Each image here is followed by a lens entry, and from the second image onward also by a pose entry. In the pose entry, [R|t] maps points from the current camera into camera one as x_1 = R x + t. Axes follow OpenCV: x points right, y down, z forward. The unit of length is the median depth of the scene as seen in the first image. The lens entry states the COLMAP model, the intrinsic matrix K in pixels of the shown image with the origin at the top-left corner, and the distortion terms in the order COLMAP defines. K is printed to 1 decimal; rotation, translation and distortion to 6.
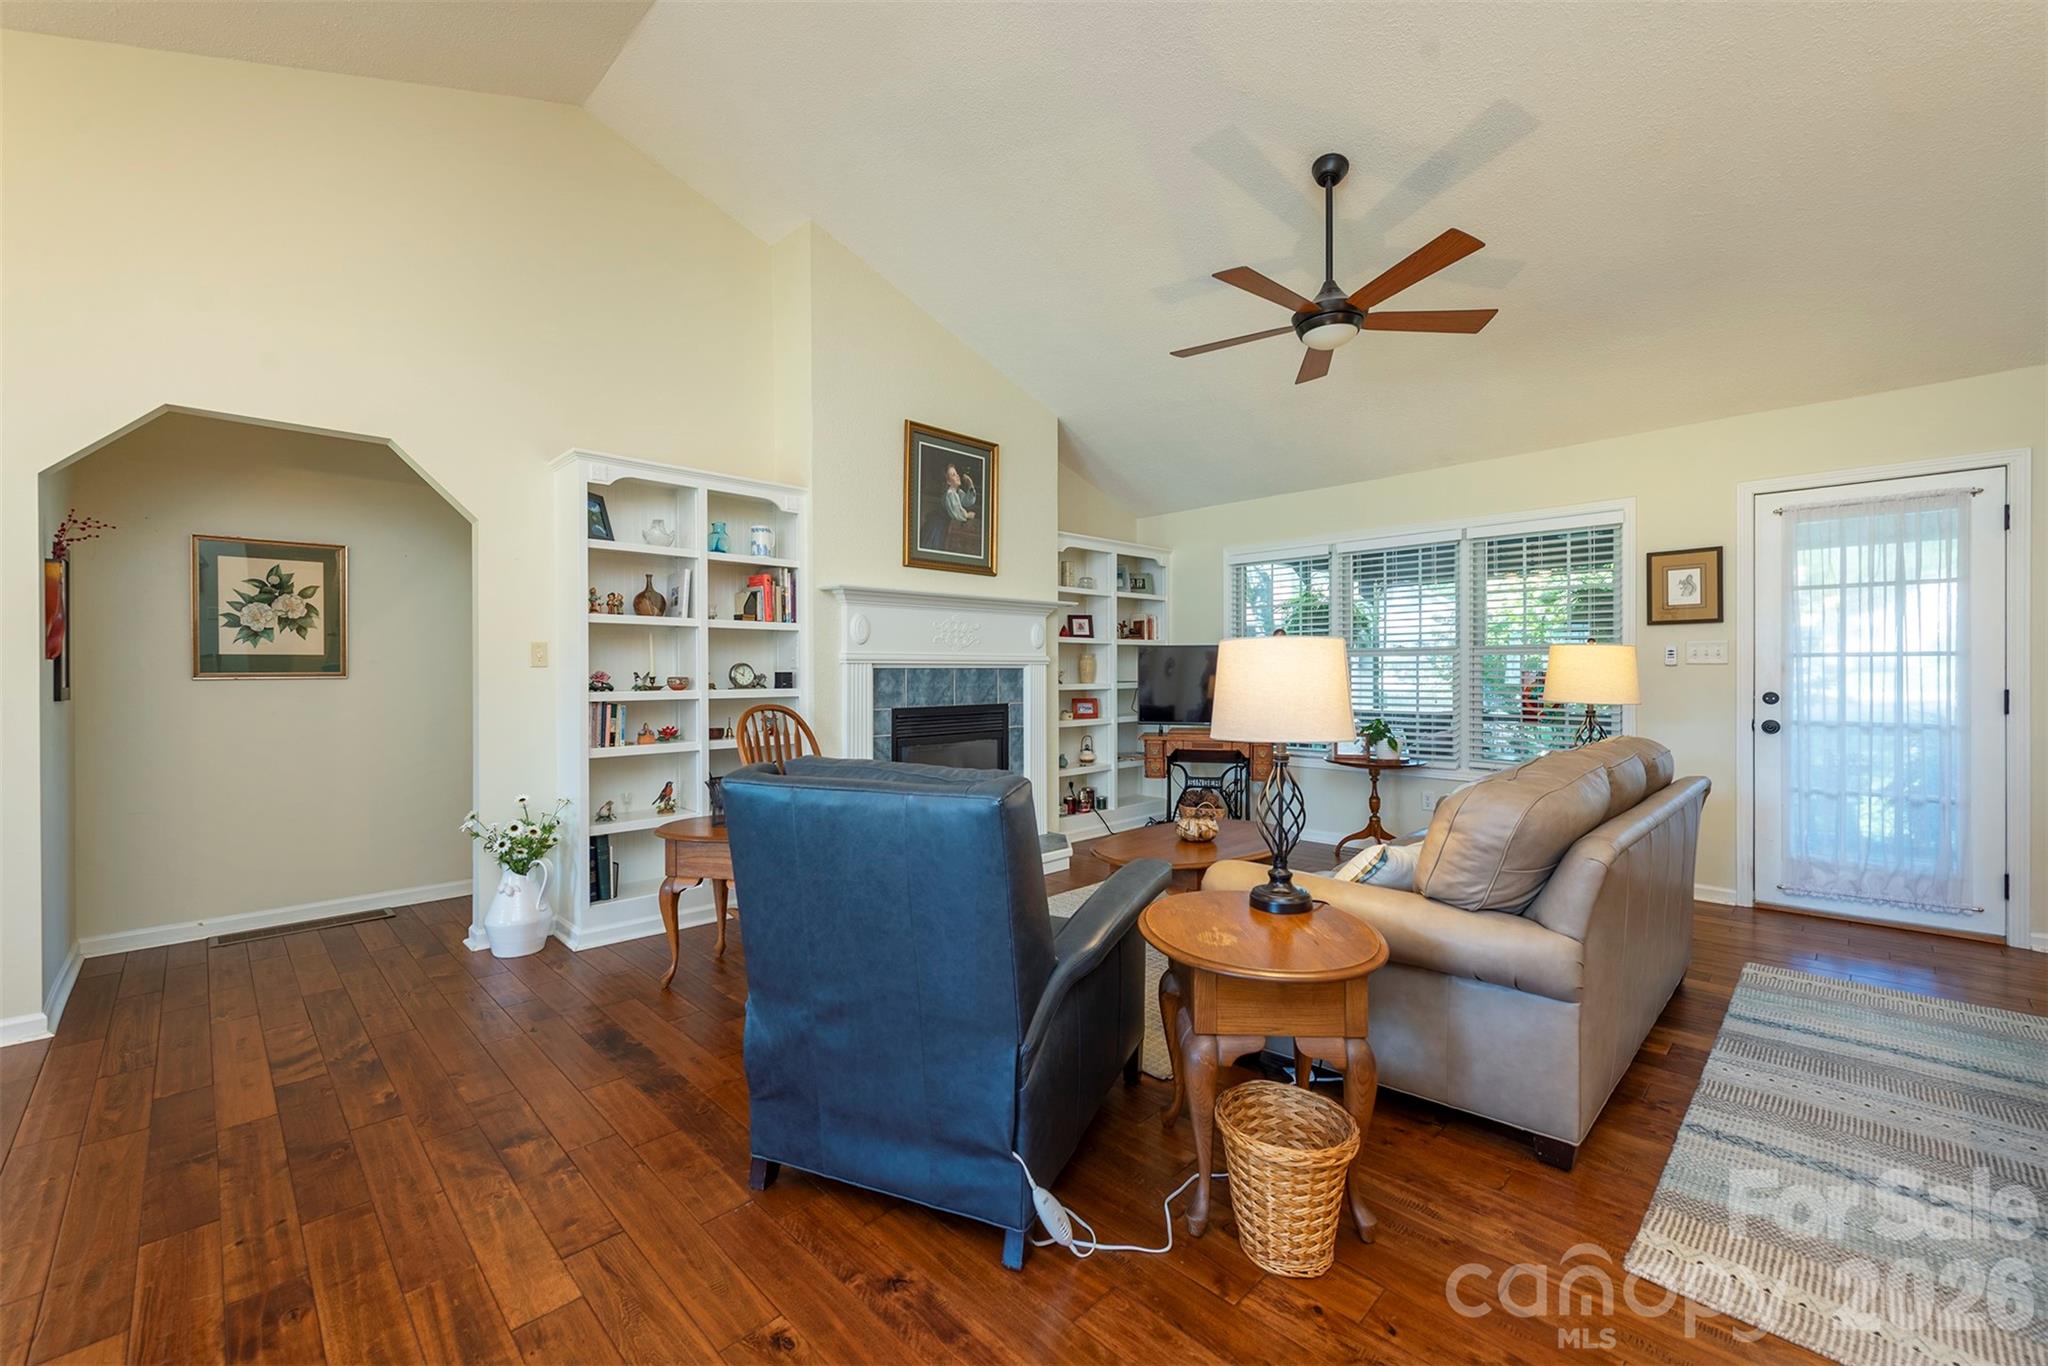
lens RADIAL K [[826.9, 0, 1013.6], [0, 826.9, 676.6], [0, 0, 1]] dist [0.012751, -0.000041]
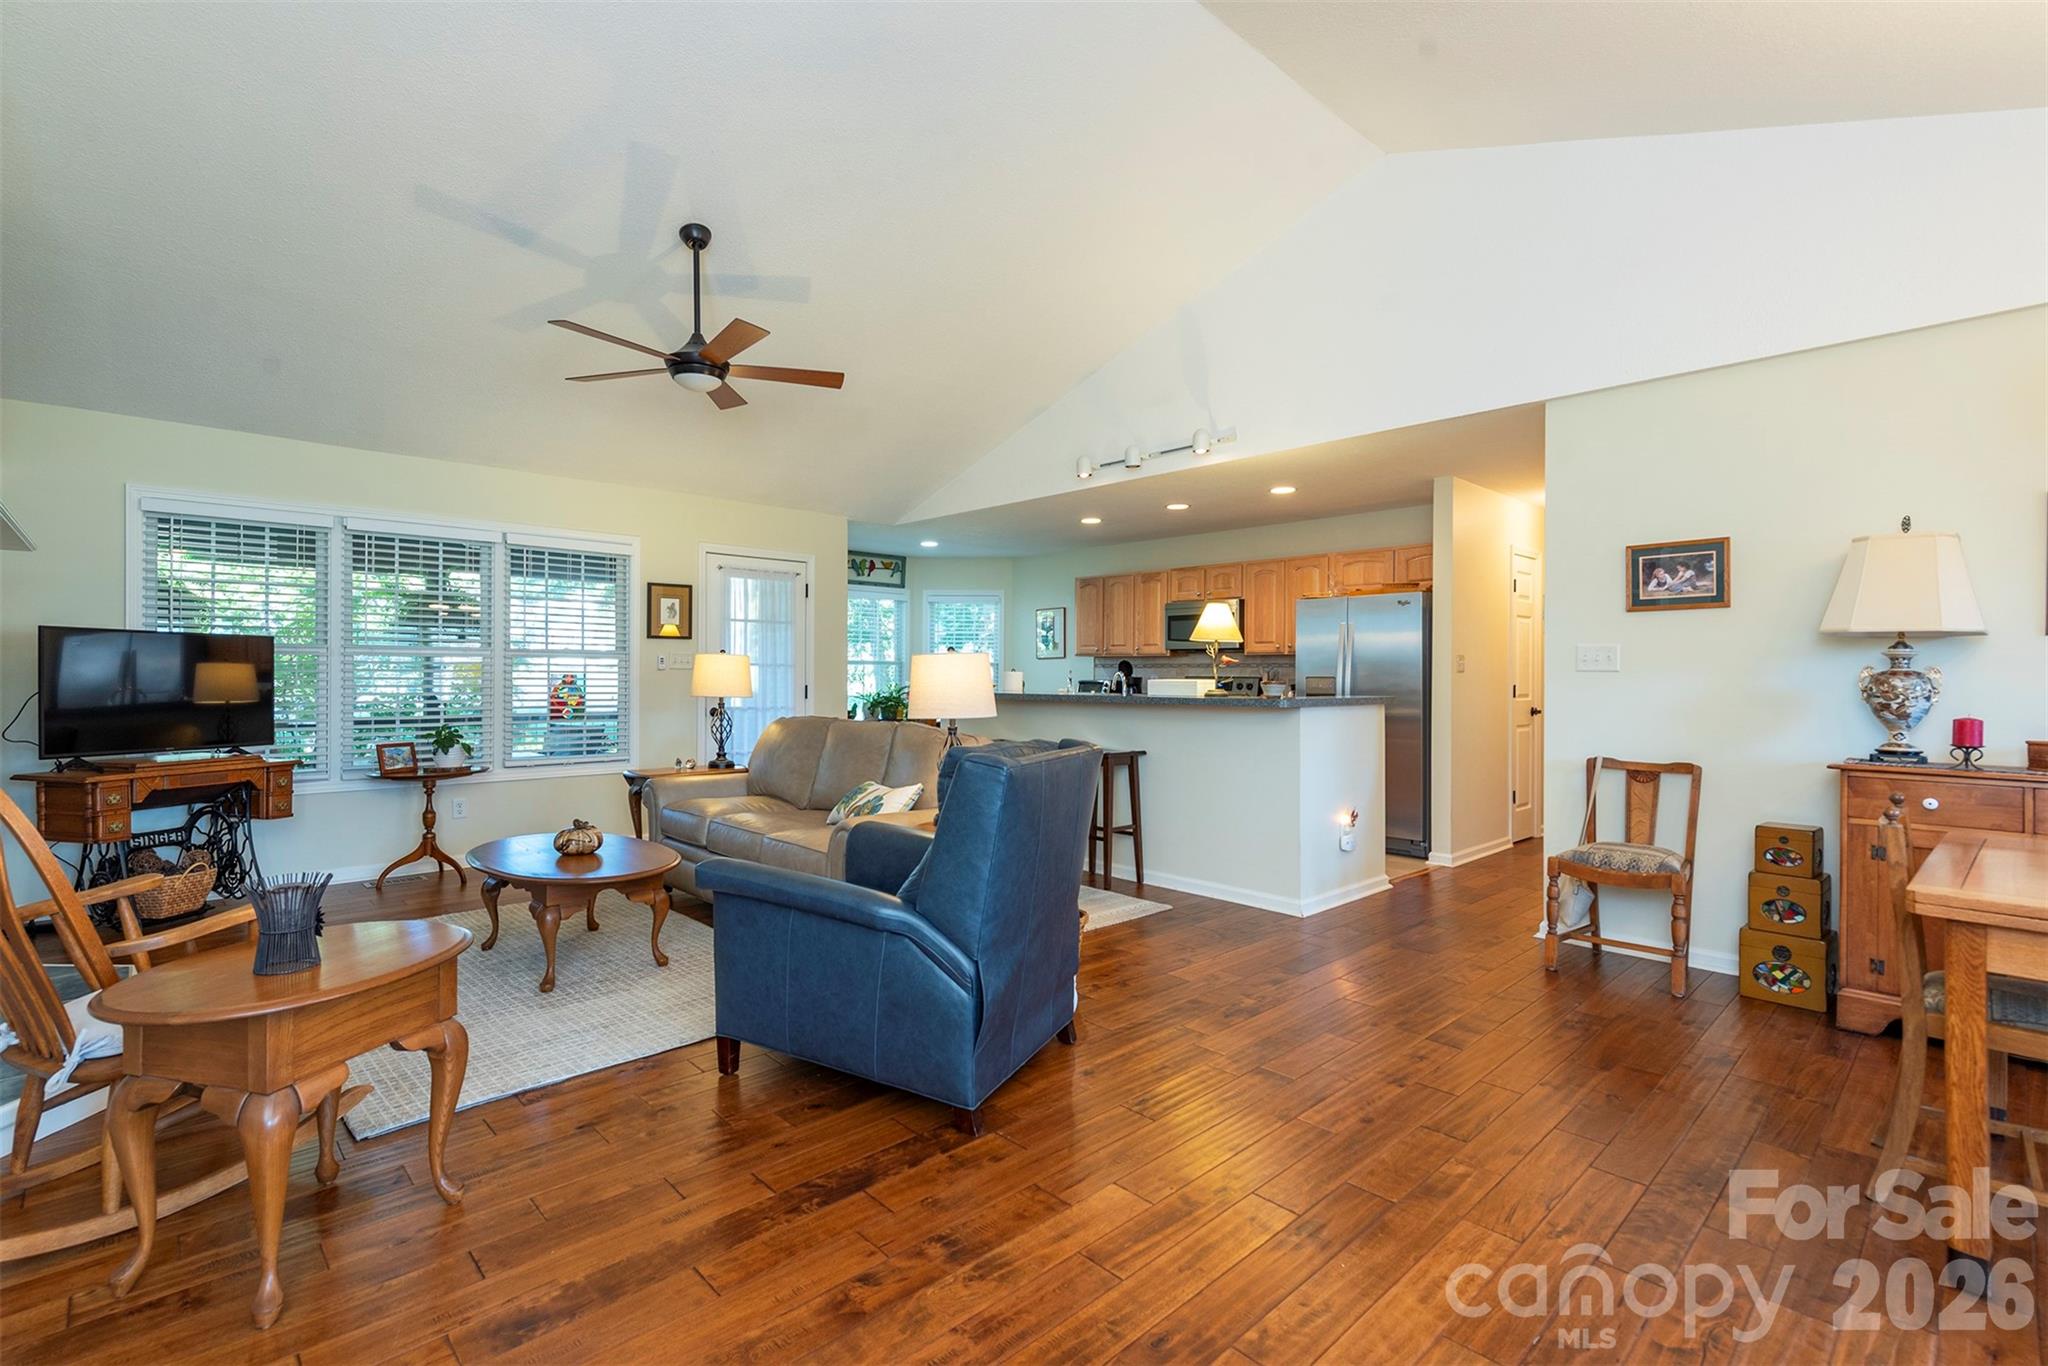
lens RADIAL K [[942.8, 0, 1020.0], [0, 942.8, 672.9], [0, 0, 1]] dist [0.005710, -0.003551]
pose [[0.011508, 0.005854, 0.999917, -0.630505], [-0.000058, 0.999983, -0.005854, 0.000421], [-0.999934, 0.000010, 0.011508, 0.369976]]
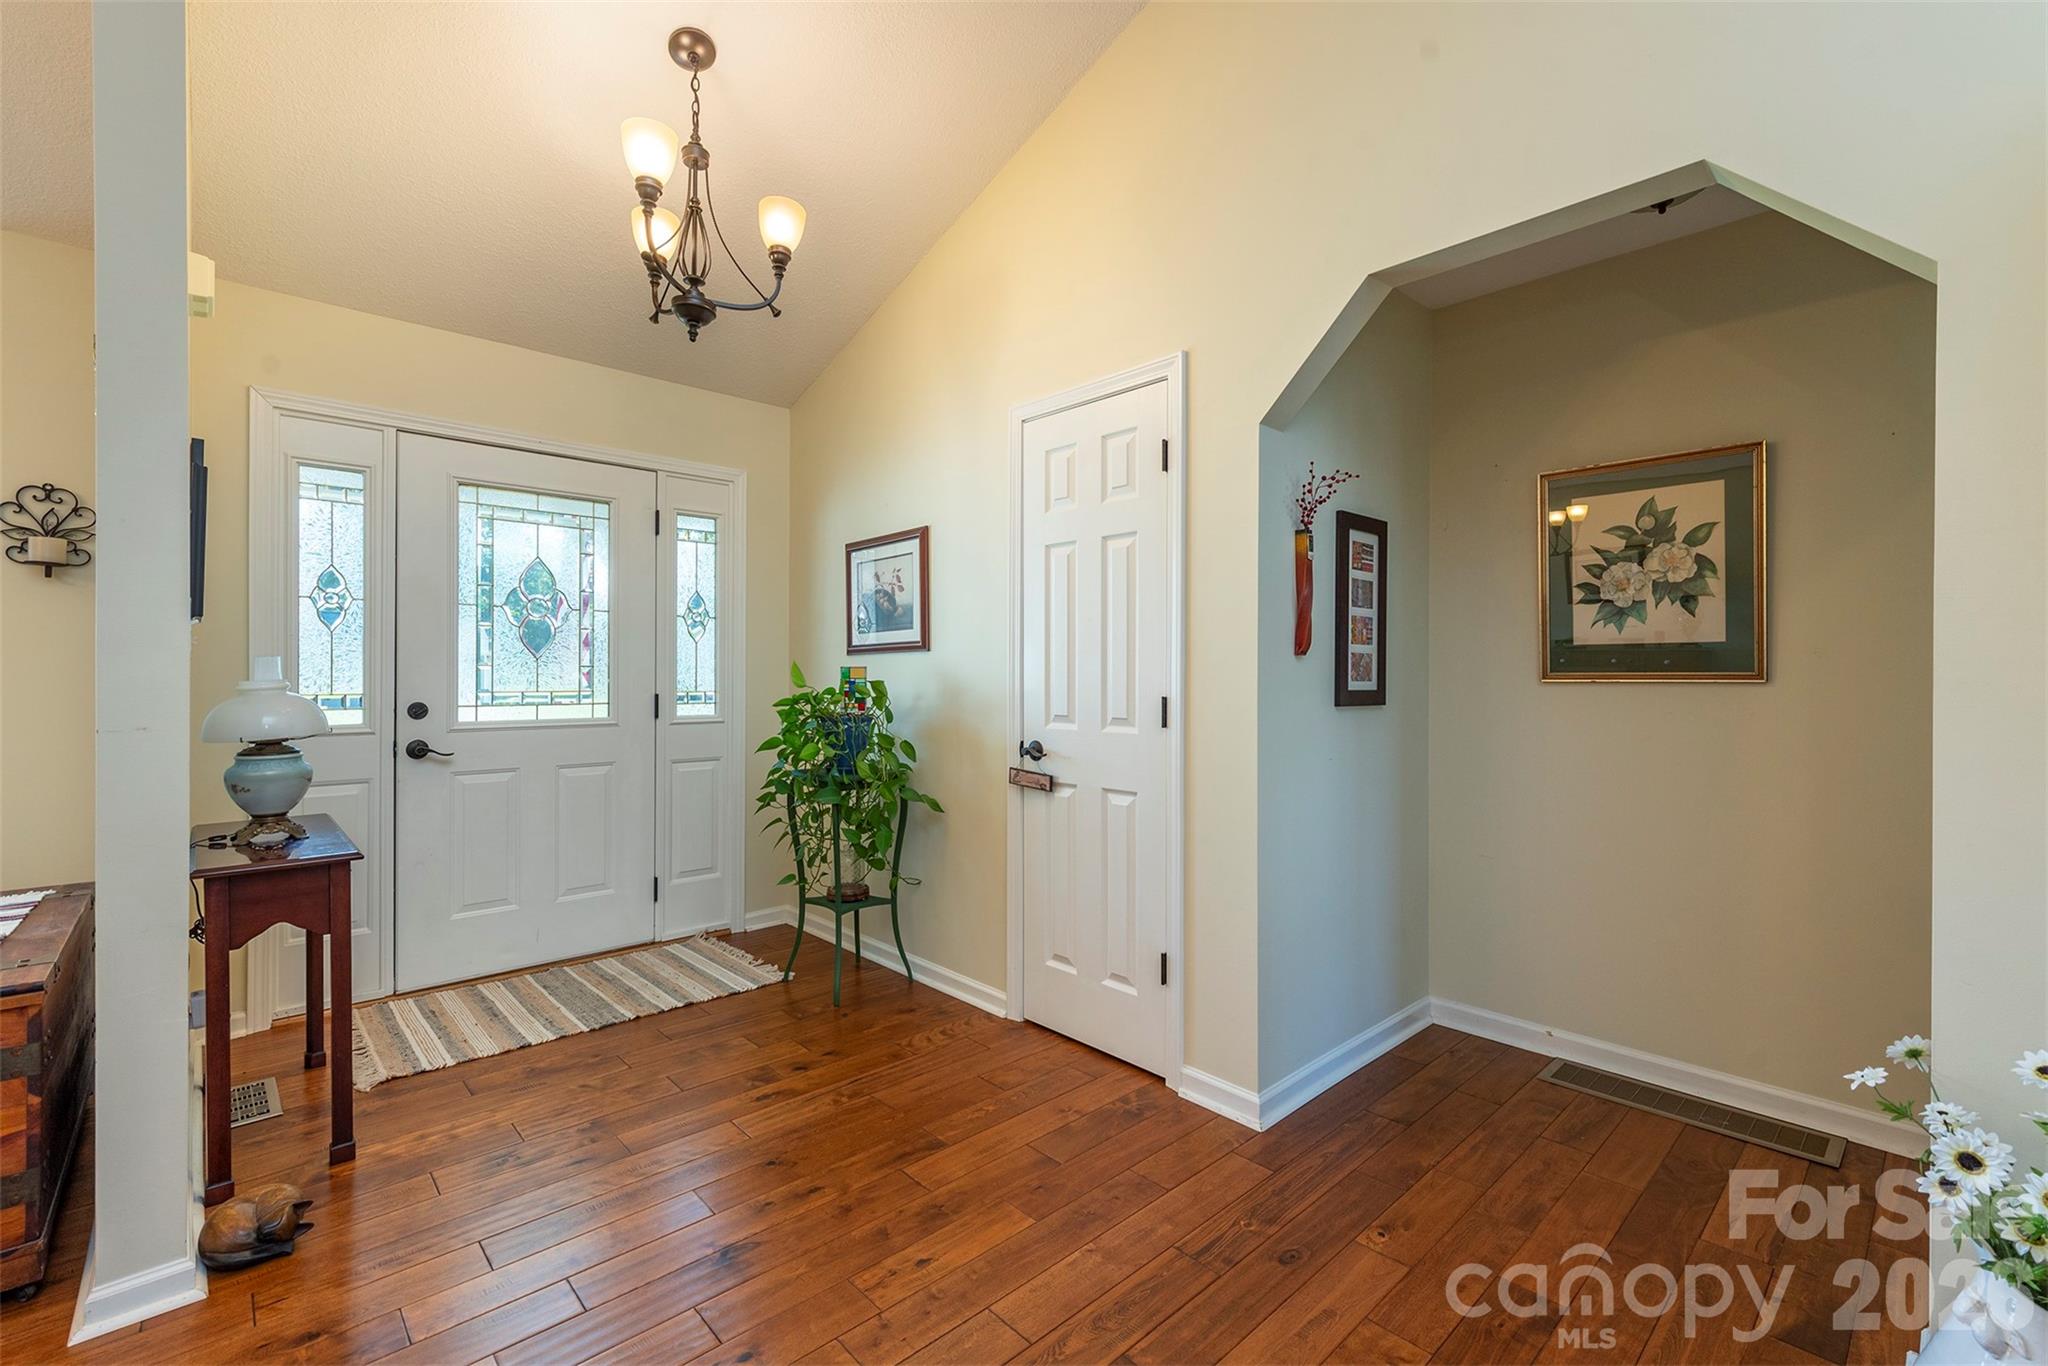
lens RADIAL K [[880.0, 0, 1009.9], [0, 880.0, 674.7], [0, 0, 1]] dist [0.008534, -0.003694]
pose [[-0.032837, 0.006484, -0.999440, -0.174658], [-0.007441, 0.999950, 0.006731, -0.003197], [0.999433, 0.007658, -0.032787, 0.448024]]
